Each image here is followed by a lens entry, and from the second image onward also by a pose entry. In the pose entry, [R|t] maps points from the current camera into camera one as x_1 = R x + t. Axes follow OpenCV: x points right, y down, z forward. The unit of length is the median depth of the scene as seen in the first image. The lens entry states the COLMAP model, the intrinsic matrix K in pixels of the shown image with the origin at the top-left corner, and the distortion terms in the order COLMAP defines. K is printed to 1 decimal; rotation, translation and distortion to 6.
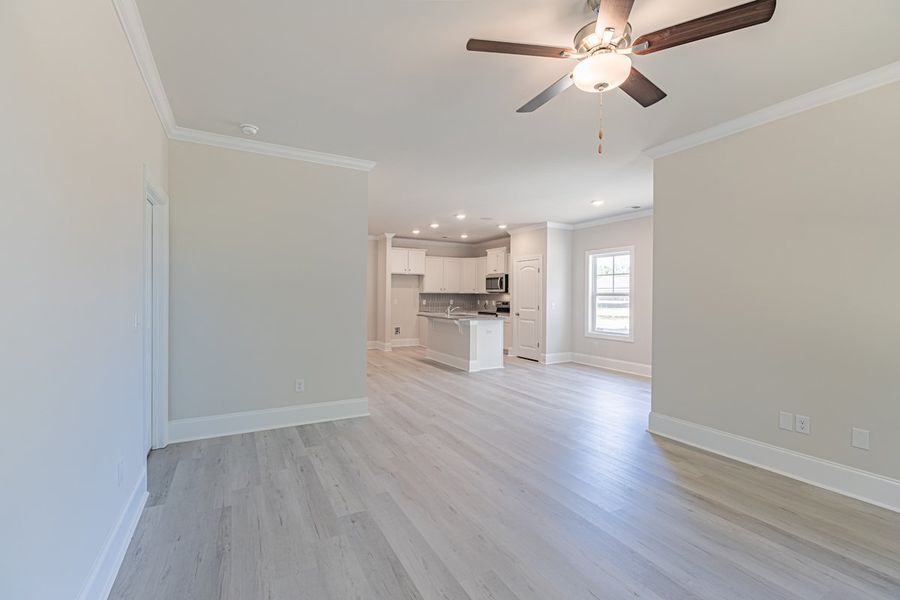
lens RADIAL K [[401.4, 0, 453.9], [0, 401.4, 298.7], [0, 0, 1]] dist [0.003354, 0.000144]
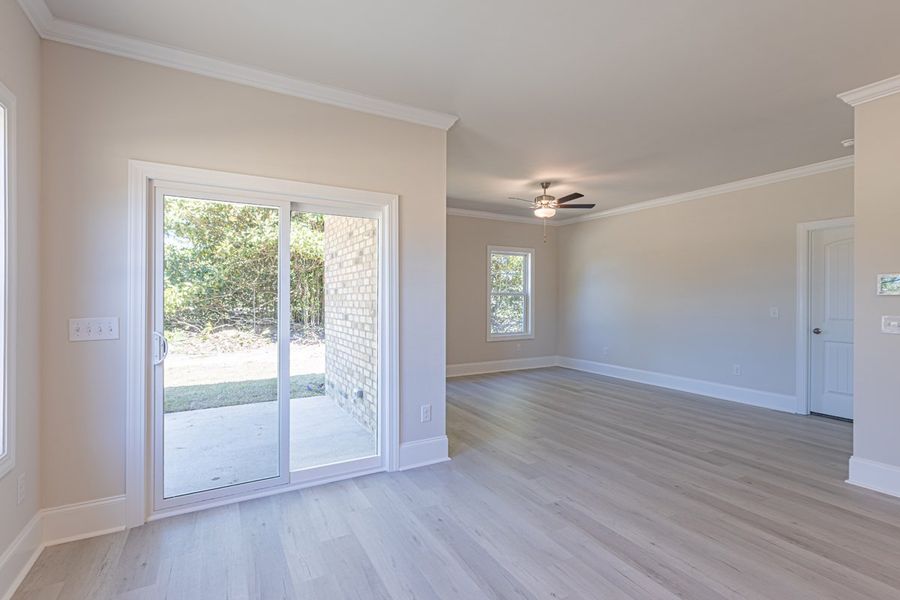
lens RADIAL K [[421.5, 0, 448.5], [0, 421.5, 298.0], [0, 0, 1]] dist [-0.000448, -0.000312]
pose [[-0.999917, -0.010252, 0.007850, 0.250867], [-0.010179, 0.999906, 0.009204, -0.004617], [-0.007944, 0.009124, -0.999927, 0.974150]]
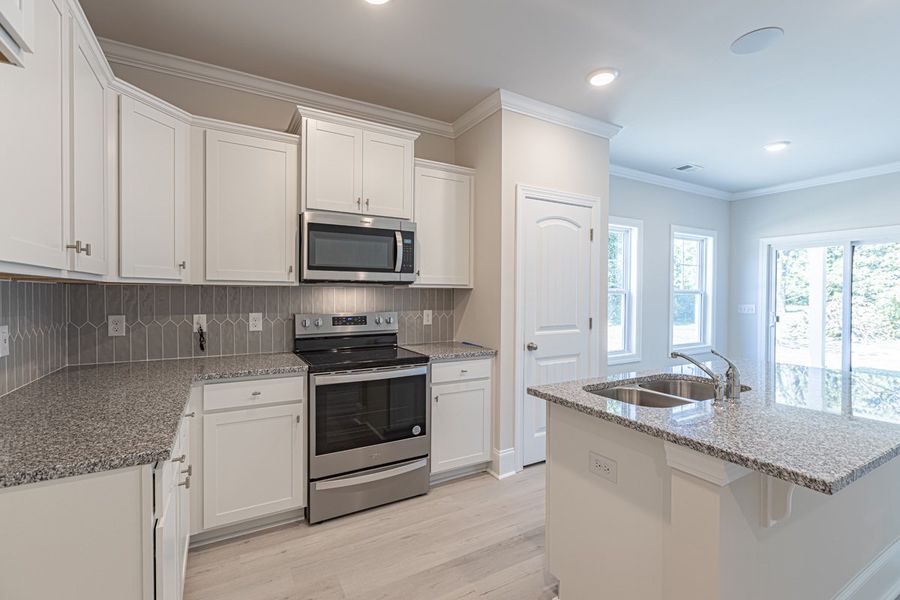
lens RADIAL K [[394.8, 0, 446.1], [0, 394.8, 298.3], [0, 0, 1]] dist [0.000886, 0.000004]
pose [[0.003999, -0.020408, 0.999784, -0.214552], [0.004423, 0.999782, 0.020390, -0.013507], [-0.999982, 0.004340, 0.004089, 1.216608]]
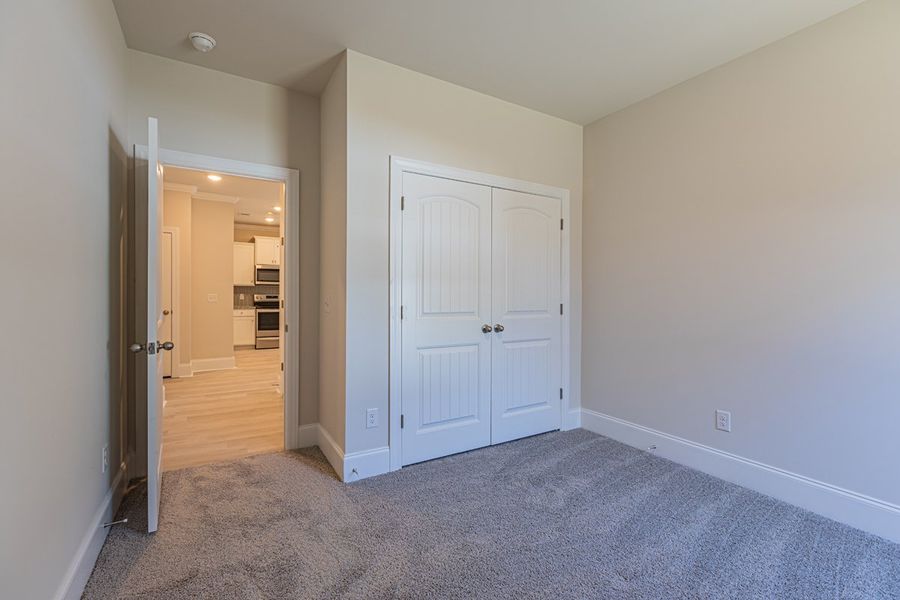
lens RADIAL K [[402.1, 0, 451.4], [0, 402.1, 298.2], [0, 0, 1]] dist [0.001215, -0.000288]
pose [[-0.027319, -0.016660, 0.999488, -1.084642], [0.002946, 0.999855, 0.016746, 0.000164], [-0.999622, 0.003402, -0.027266, 0.793932]]
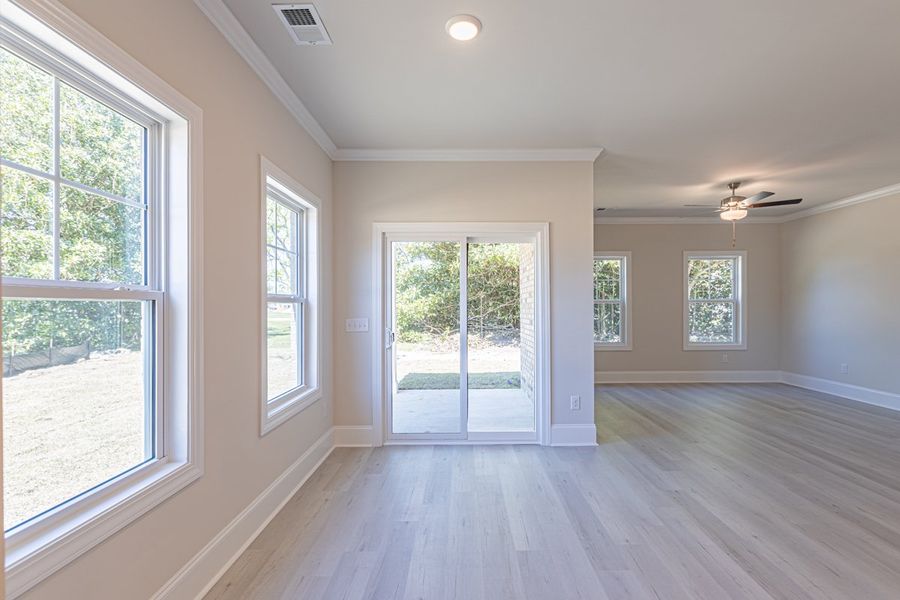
lens RADIAL K [[416.1, 0, 460.5], [0, 416.1, 307.1], [0, 0, 1]] dist [-0.000432, -0.000030]
pose [[-0.870080, -0.005947, 0.492875, 0.146456], [0.000963, 0.999905, 0.013765, -0.005908], [-0.492910, 0.012451, -0.869991, 1.053600]]
